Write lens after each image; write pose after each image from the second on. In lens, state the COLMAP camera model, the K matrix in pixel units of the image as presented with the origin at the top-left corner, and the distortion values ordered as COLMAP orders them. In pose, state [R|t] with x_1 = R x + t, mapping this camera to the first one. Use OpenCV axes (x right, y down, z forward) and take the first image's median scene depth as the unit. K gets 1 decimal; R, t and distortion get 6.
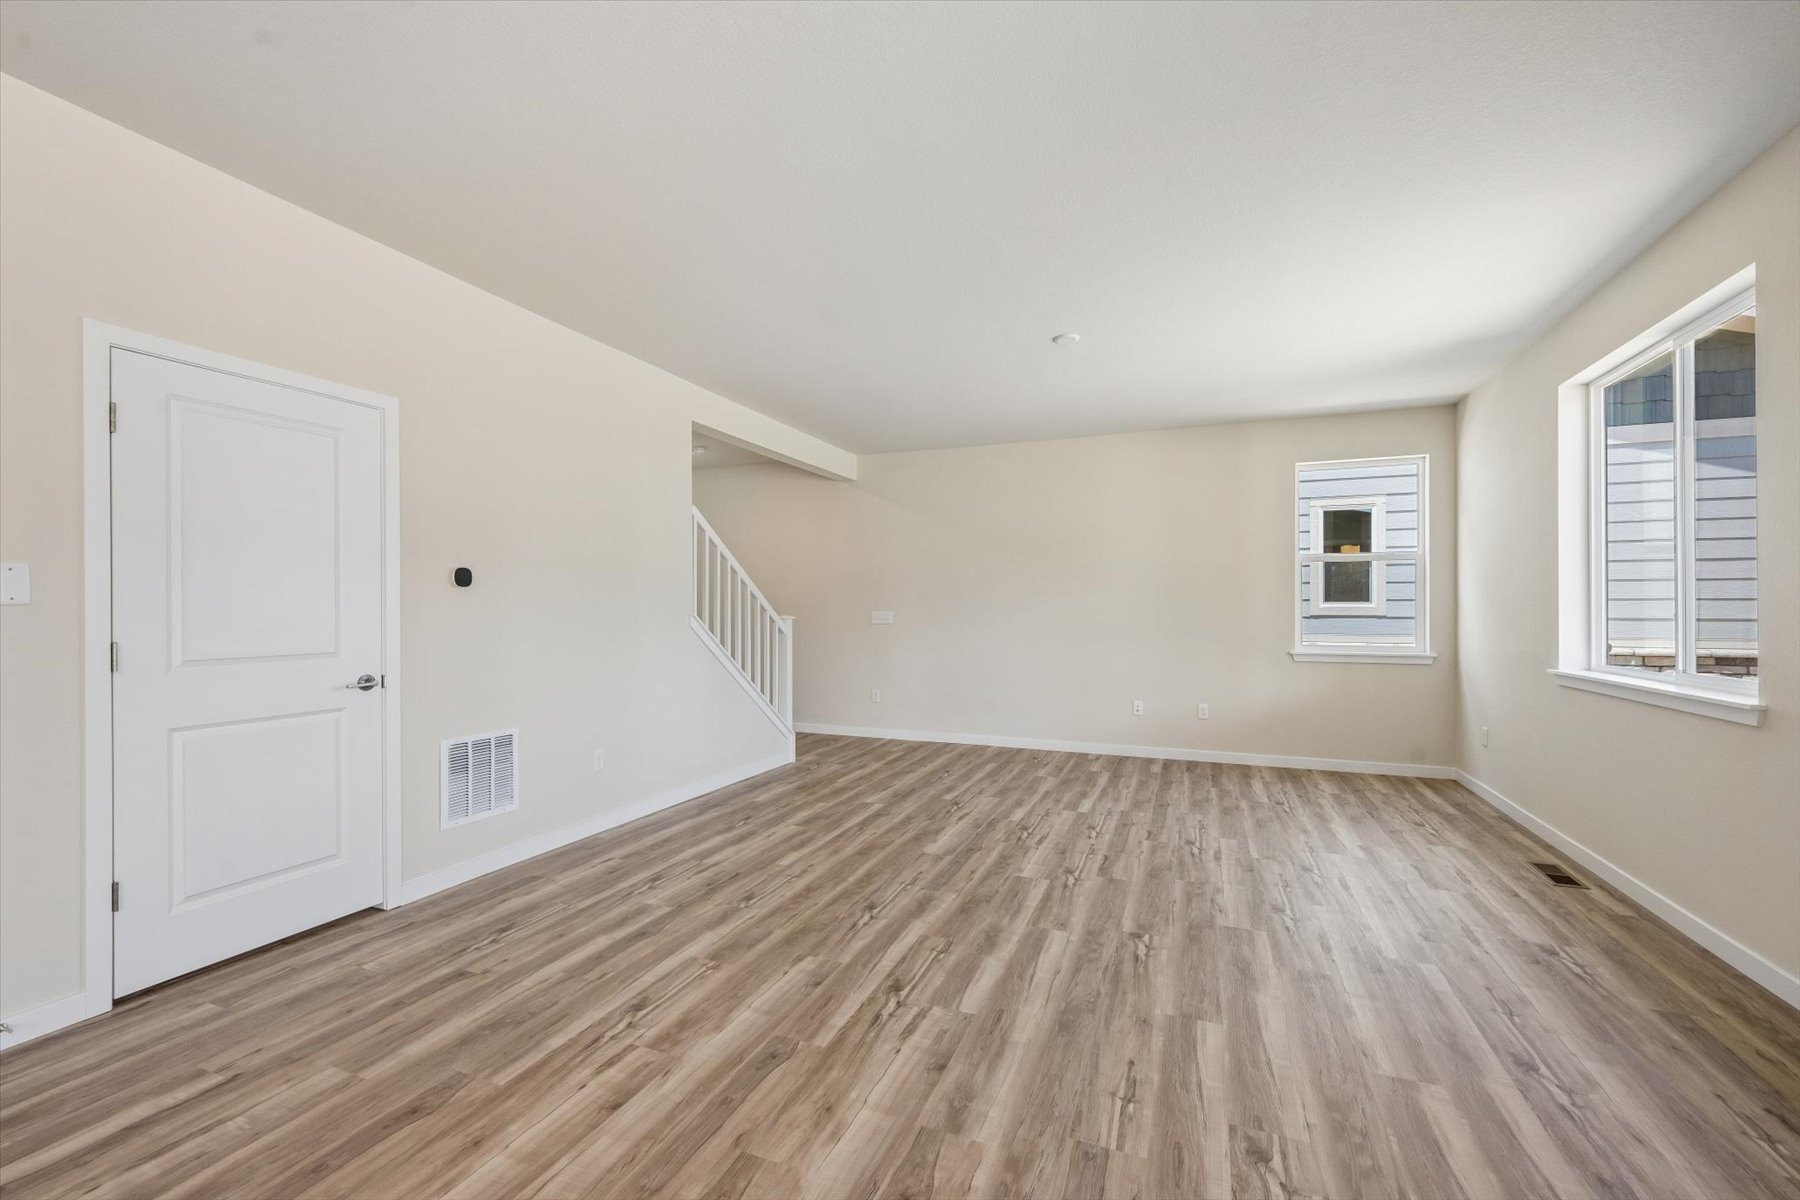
lens RADIAL K [[746.1, 0, 908.9], [0, 746.1, 609.0], [0, 0, 1]] dist [0.001513, -0.000033]
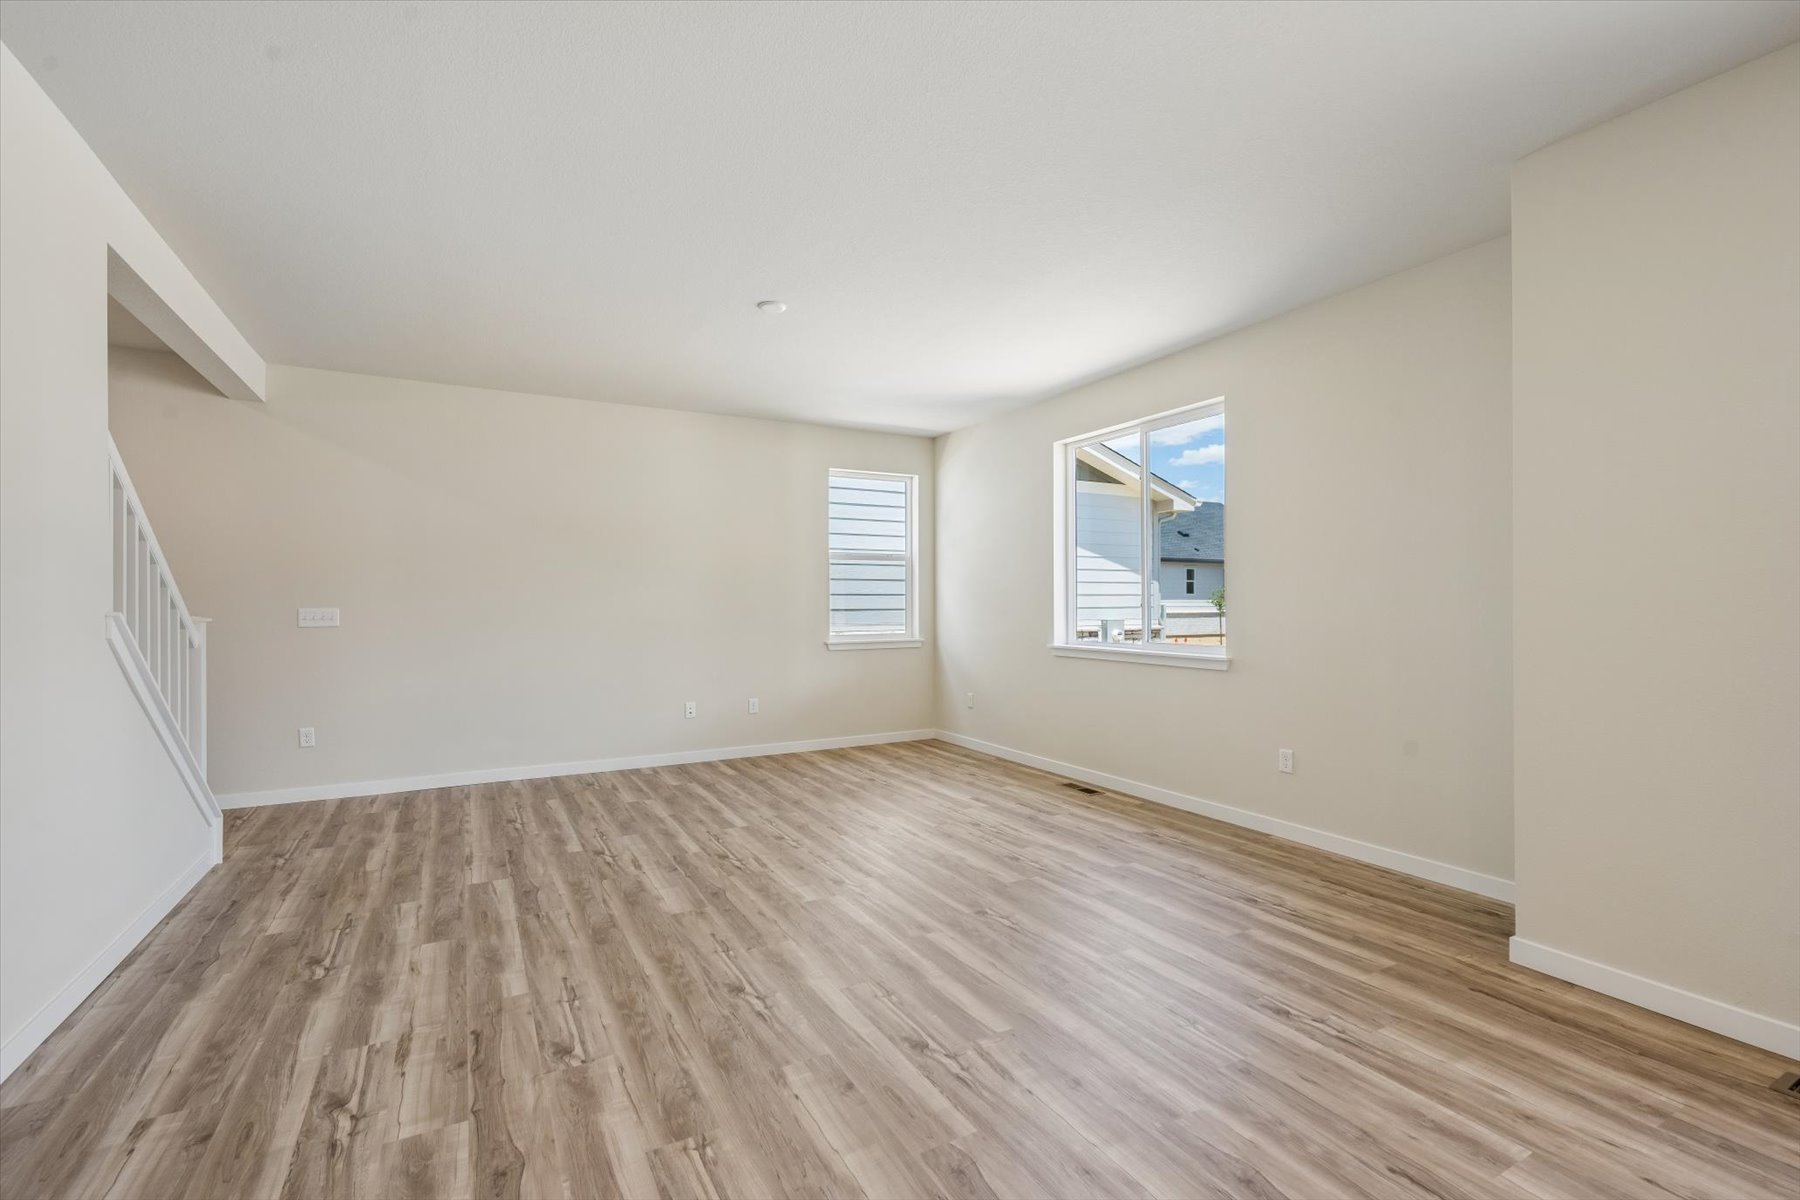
lens RADIAL K [[791.0, 0, 915.1], [0, 791.0, 598.6], [0, 0, 1]] dist [0.001871, -0.000222]
pose [[0.631697, 0.000528, 0.775215, -0.493618], [0.004127, 0.999983, -0.004044, -0.000657], [-0.775205, 0.005753, 0.631684, 0.292473]]
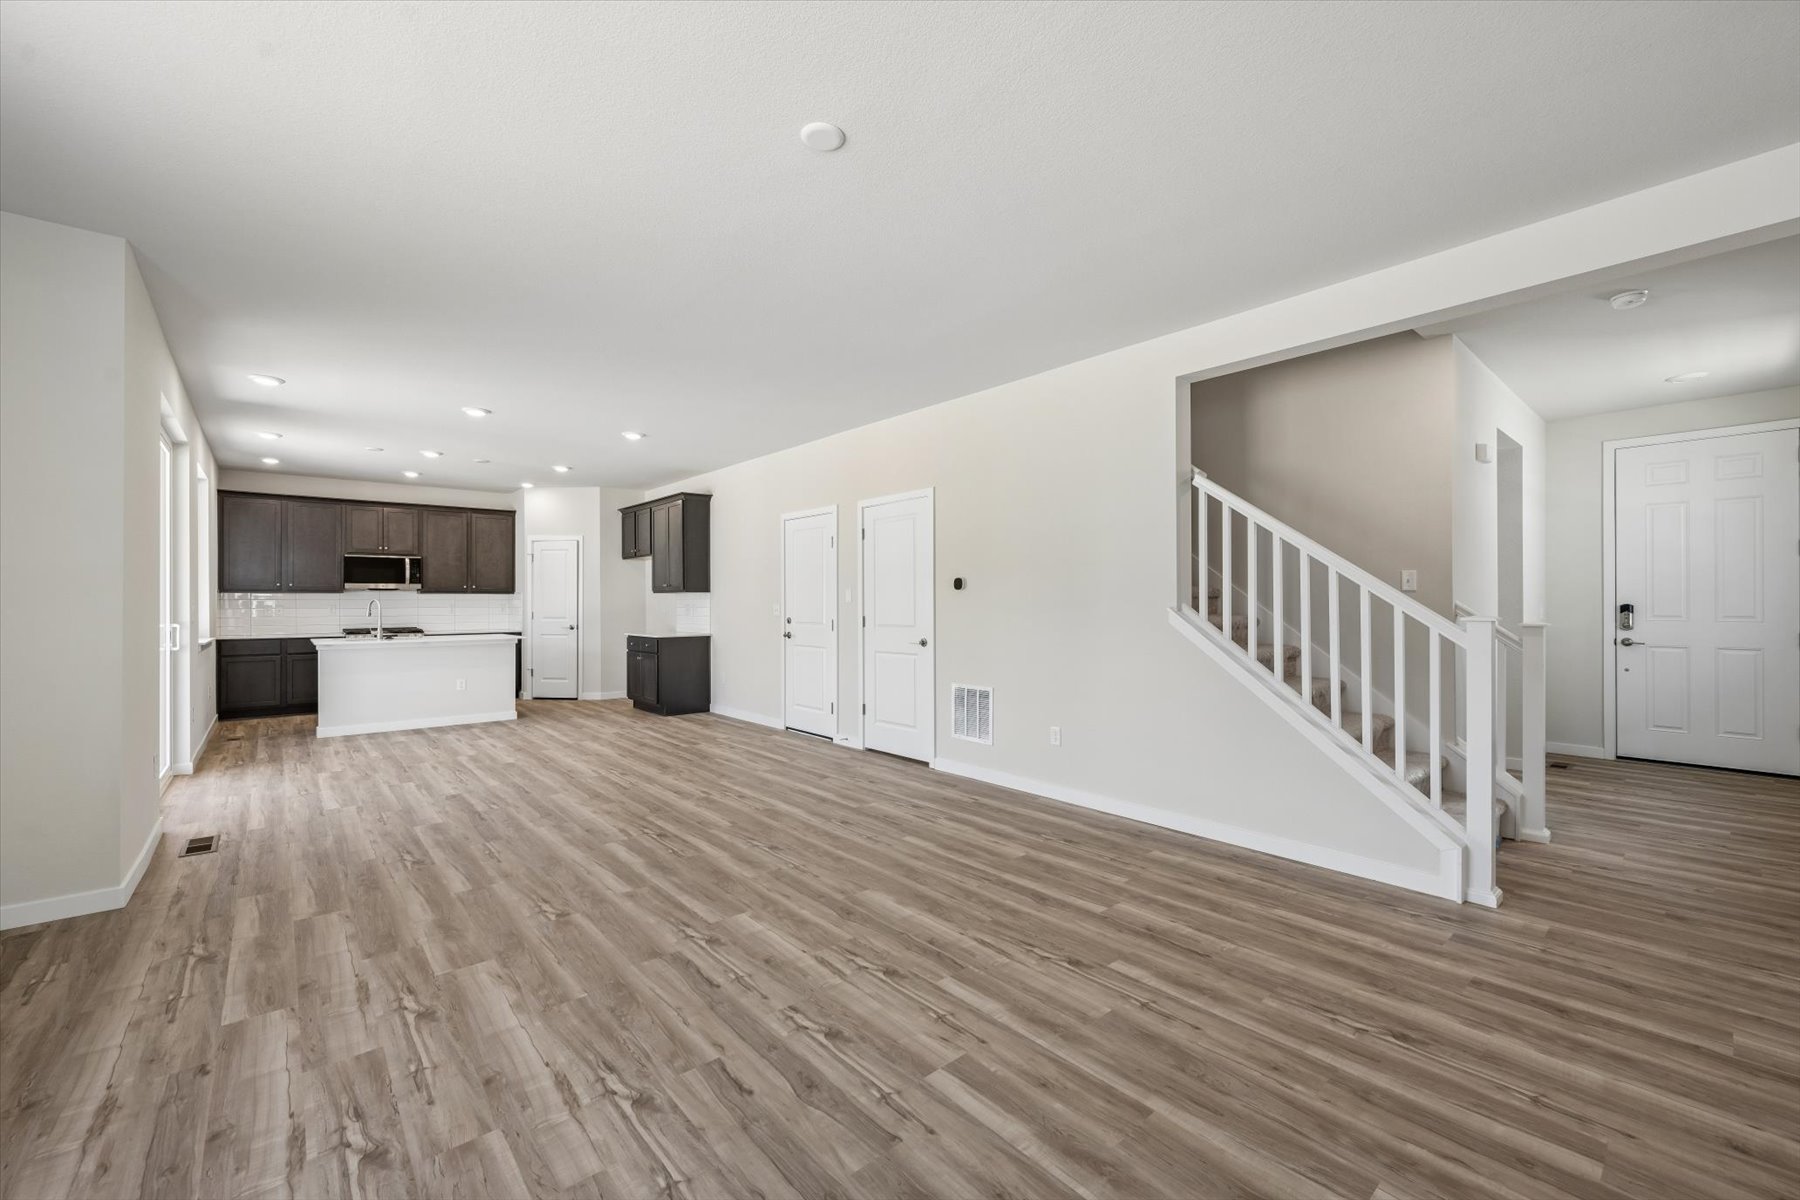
lens RADIAL K [[746.1, 0, 903.0], [0, 746.1, 602.8], [0, 0, 1]] dist [0.001513, -0.000033]
pose [[-0.477416, -0.002154, -0.878675, 0.795758], [0.001093, 0.999995, -0.003046, 0.003028], [0.878677, -0.002415, -0.477411, 1.531891]]
